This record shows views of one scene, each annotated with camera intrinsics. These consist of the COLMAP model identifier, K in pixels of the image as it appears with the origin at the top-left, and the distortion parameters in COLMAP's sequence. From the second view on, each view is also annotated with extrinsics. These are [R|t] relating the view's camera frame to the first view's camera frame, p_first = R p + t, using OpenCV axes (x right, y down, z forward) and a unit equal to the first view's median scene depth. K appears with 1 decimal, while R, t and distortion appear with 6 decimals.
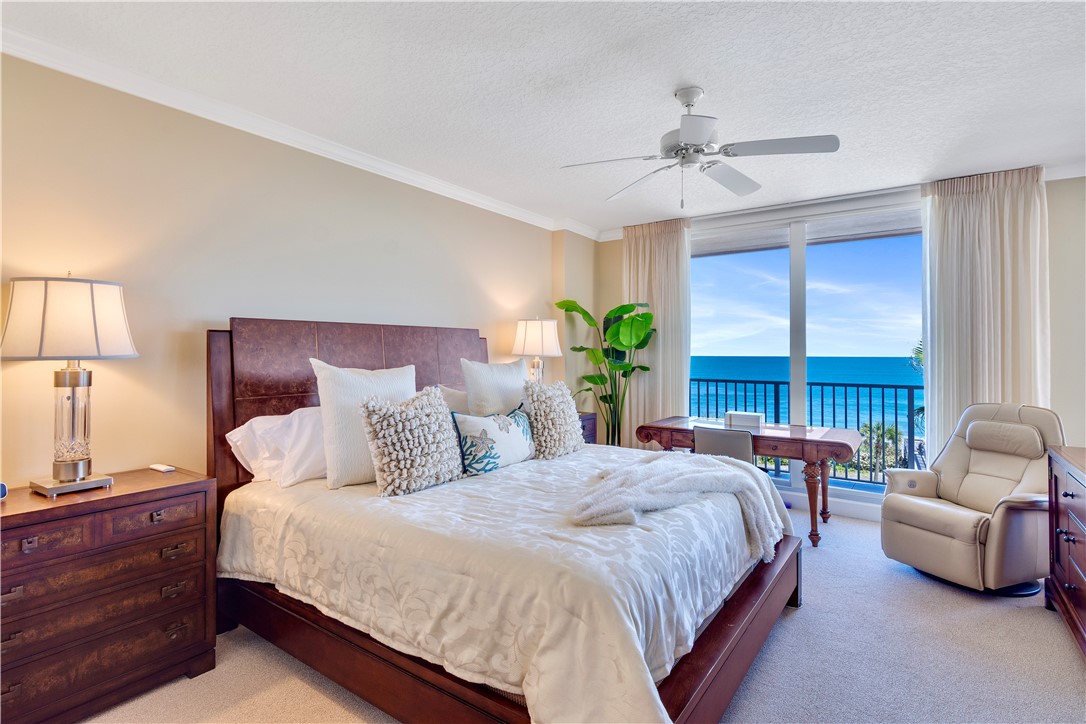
lens RADIAL K [[532.8, 0, 542.0], [0, 532.8, 356.4], [0, 0, 1]] dist [0.000394, 0.000083]
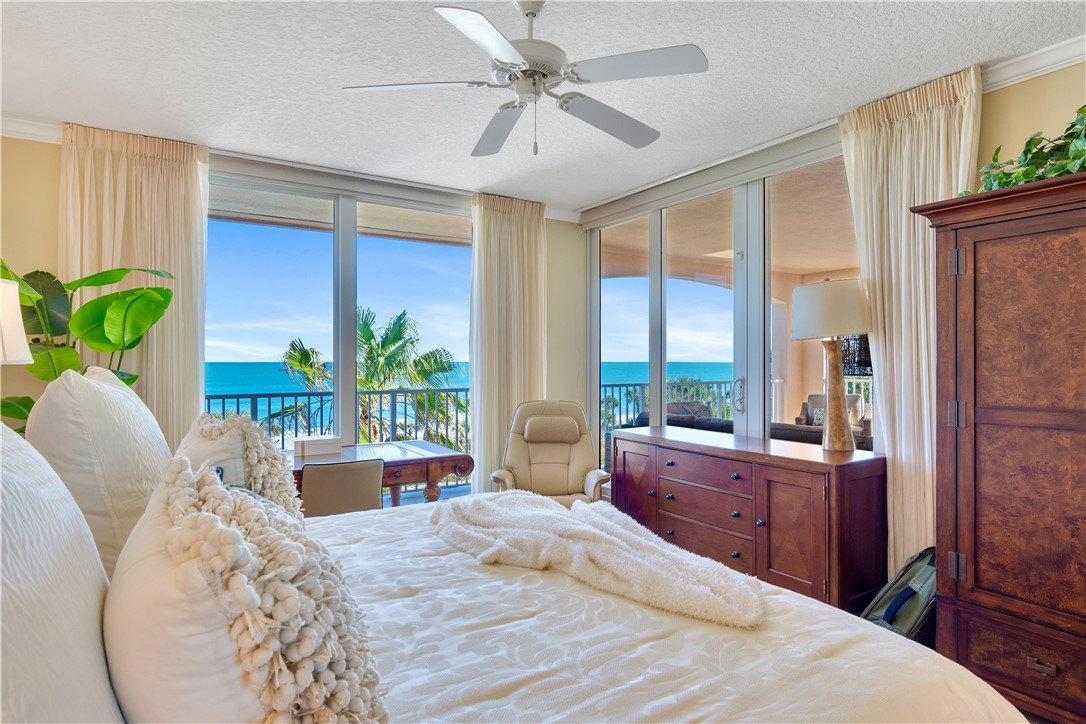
lens RADIAL K [[601.1, 0, 541.7], [0, 601.1, 357.3], [0, 0, 1]] dist [-0.005509, -0.000787]
pose [[0.373378, 0.004502, 0.927668, -0.344604], [0.006040, 0.999955, -0.007283, 0.003708], [-0.927660, 0.008322, 0.373334, 0.494878]]
